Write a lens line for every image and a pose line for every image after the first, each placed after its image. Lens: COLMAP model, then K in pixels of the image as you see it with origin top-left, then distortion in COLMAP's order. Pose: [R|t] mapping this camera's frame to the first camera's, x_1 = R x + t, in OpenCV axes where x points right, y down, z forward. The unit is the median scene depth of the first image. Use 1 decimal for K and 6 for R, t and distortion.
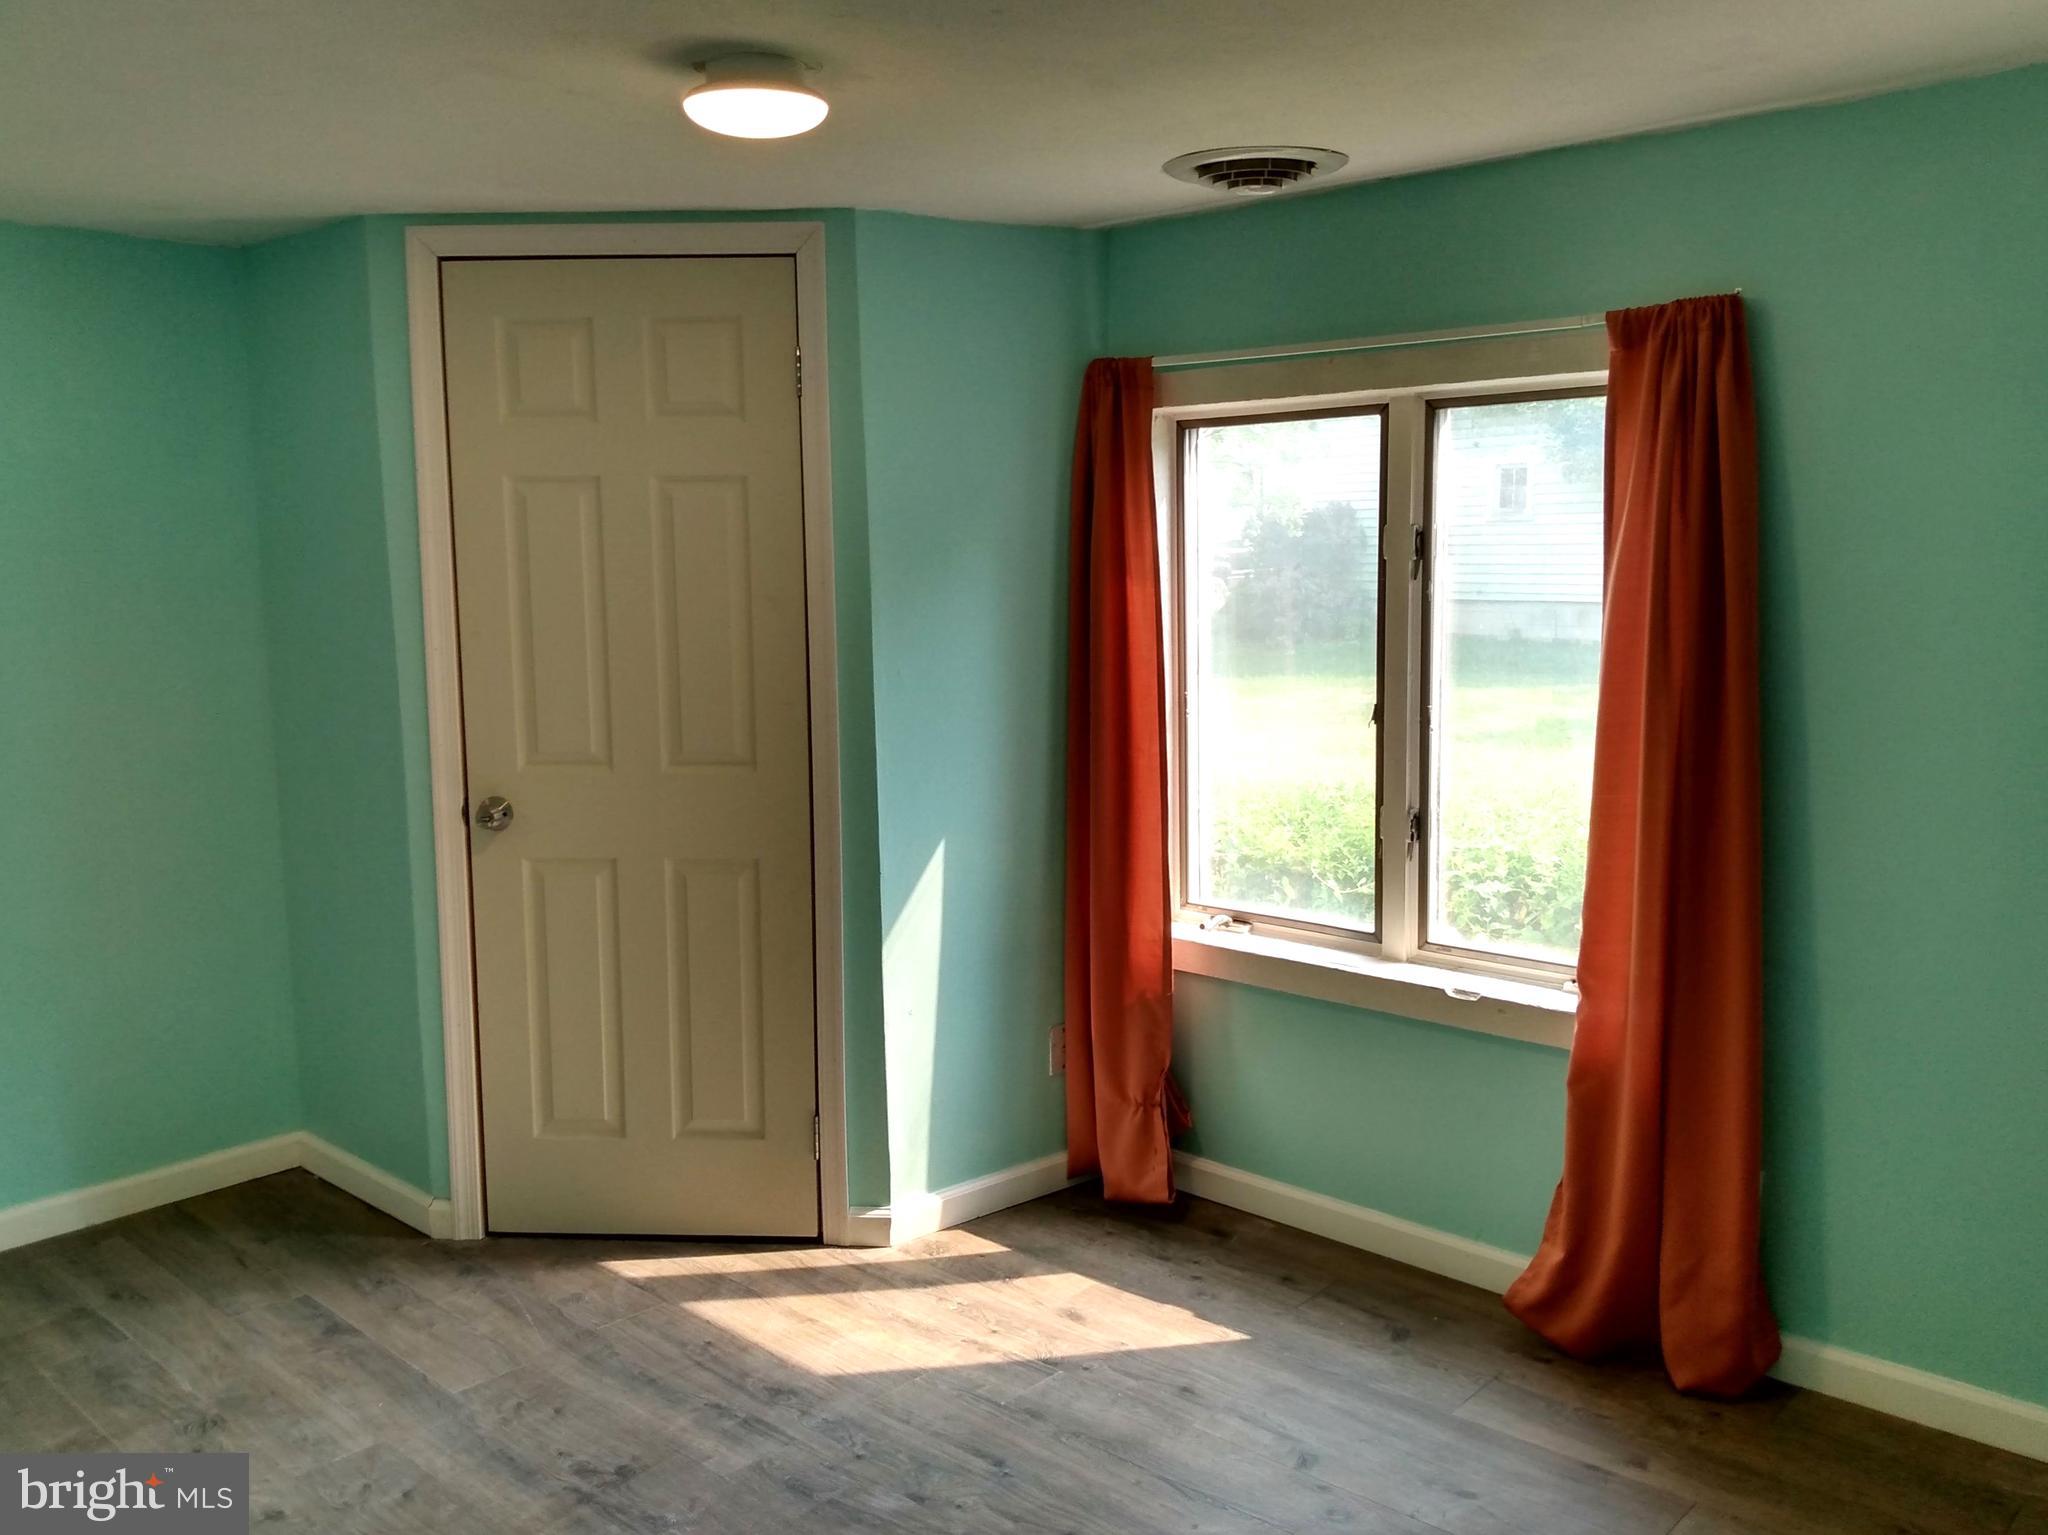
lens RADIAL K [[1676.2, 0, 1024.0], [0, 1676.2, 767.5], [0, 0, 1]] dist [0.123297, -0.287106]
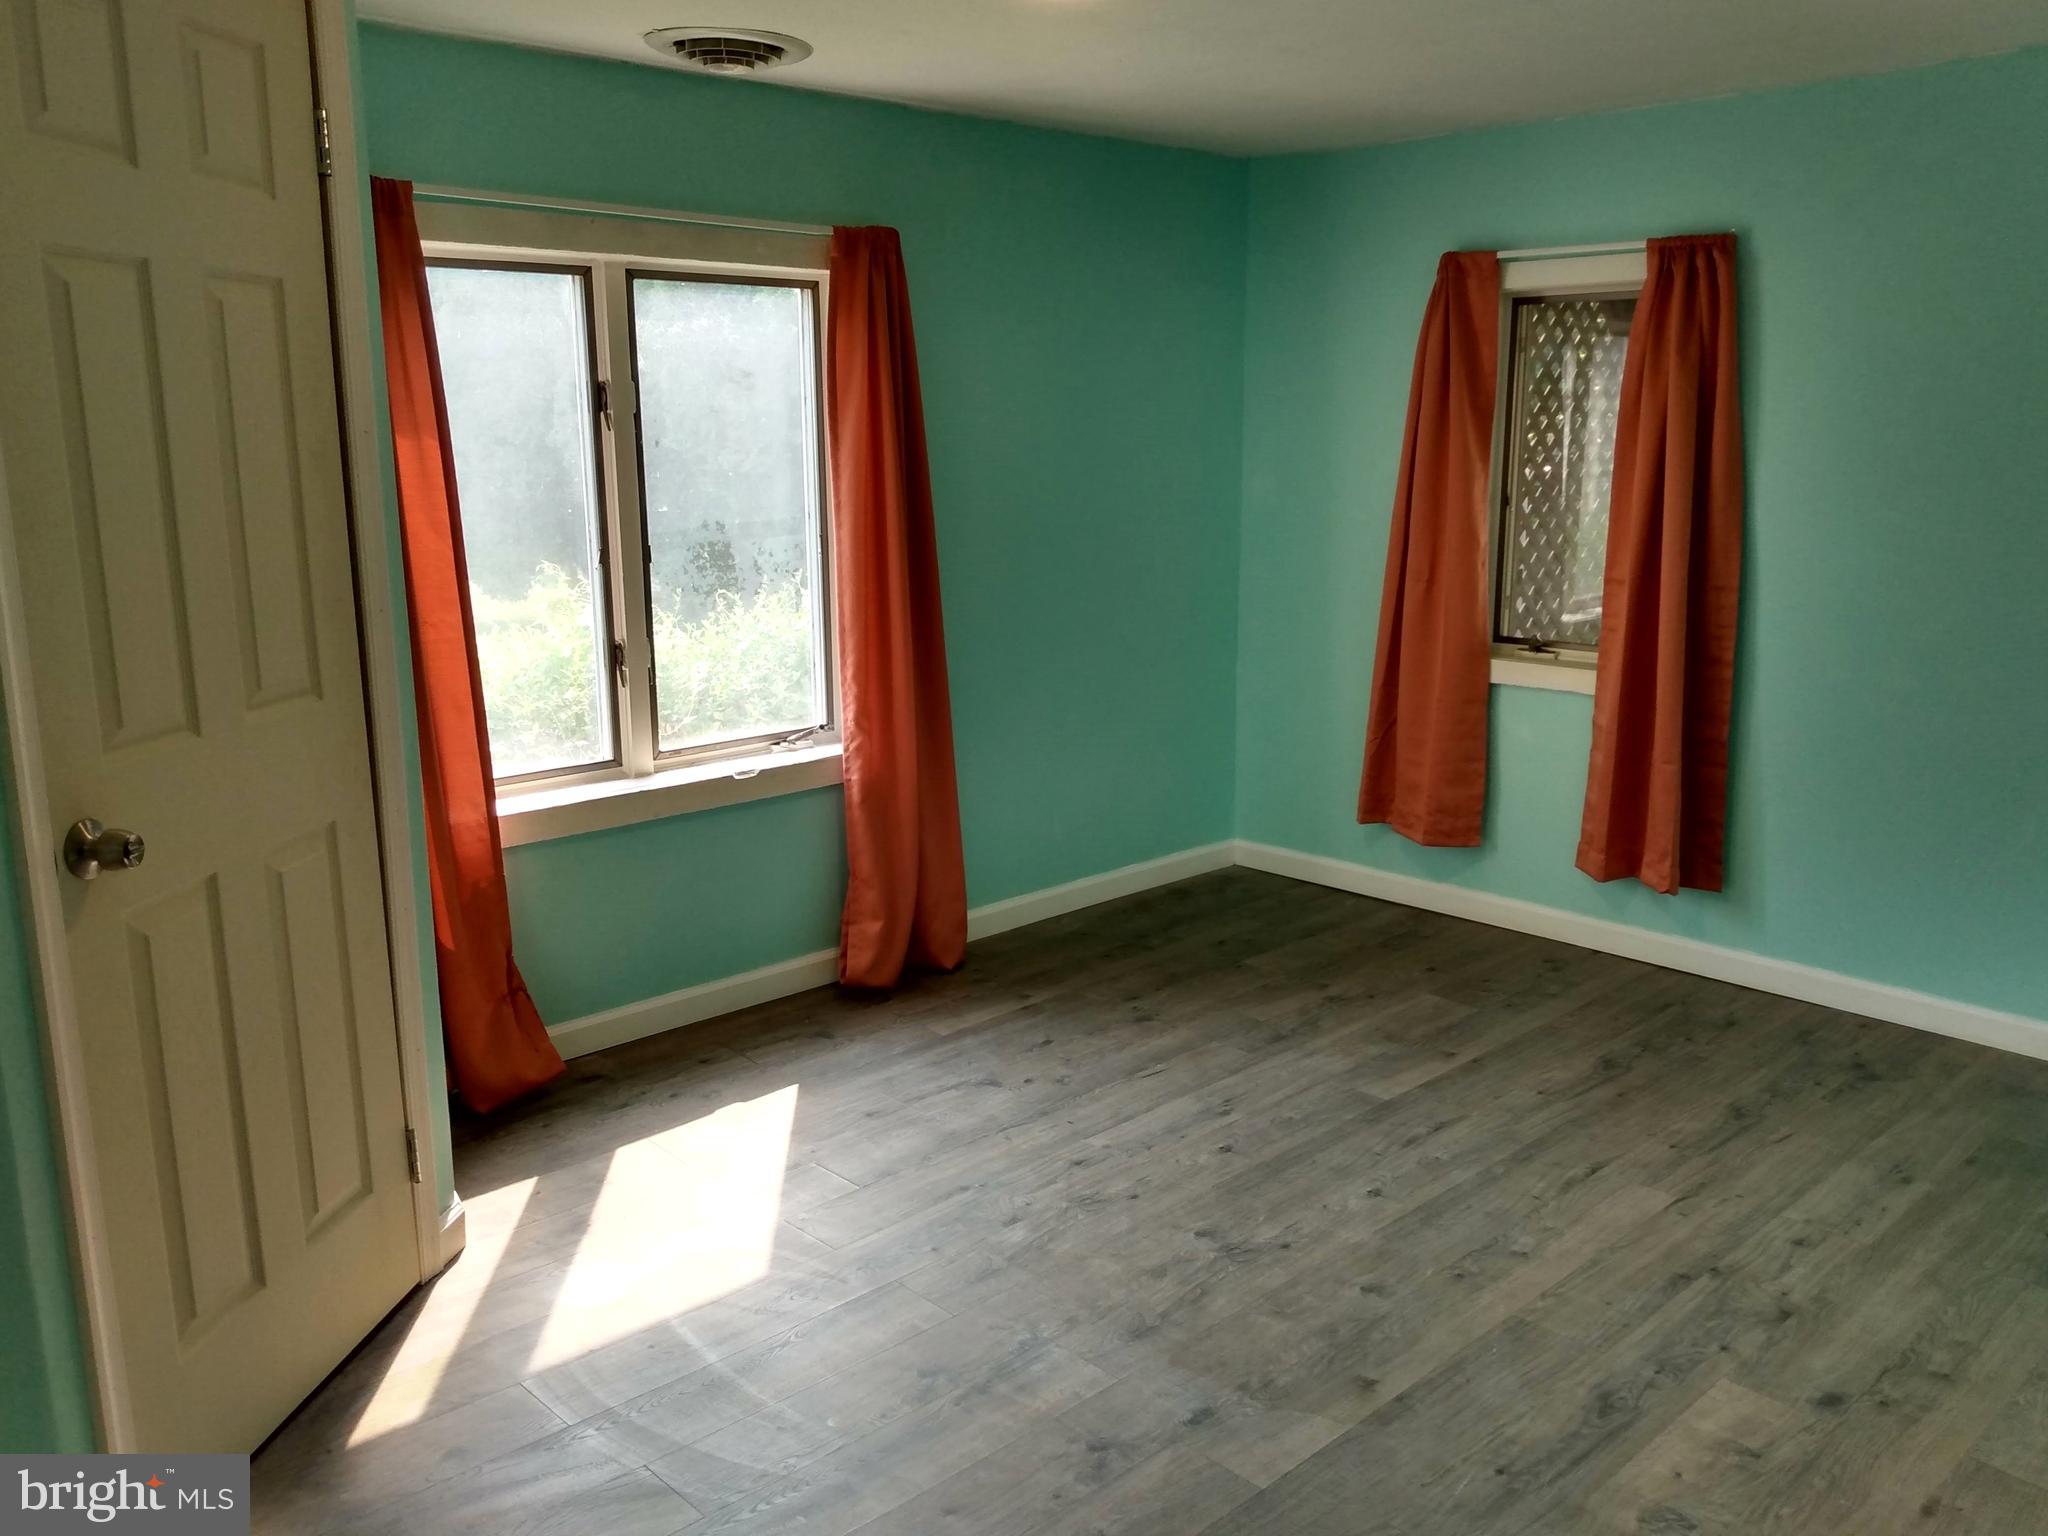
lens RADIAL K [[1639.5, 0, 1024.0], [0, 1639.5, 768.0], [0, 0, 1]] dist [0.056302, -0.097394]
pose [[0.064821, -0.195344, 0.978590, -0.869798], [0.135590, 0.973282, 0.185303, -0.061862], [-0.988642, 0.120675, 0.089575, 0.673967]]
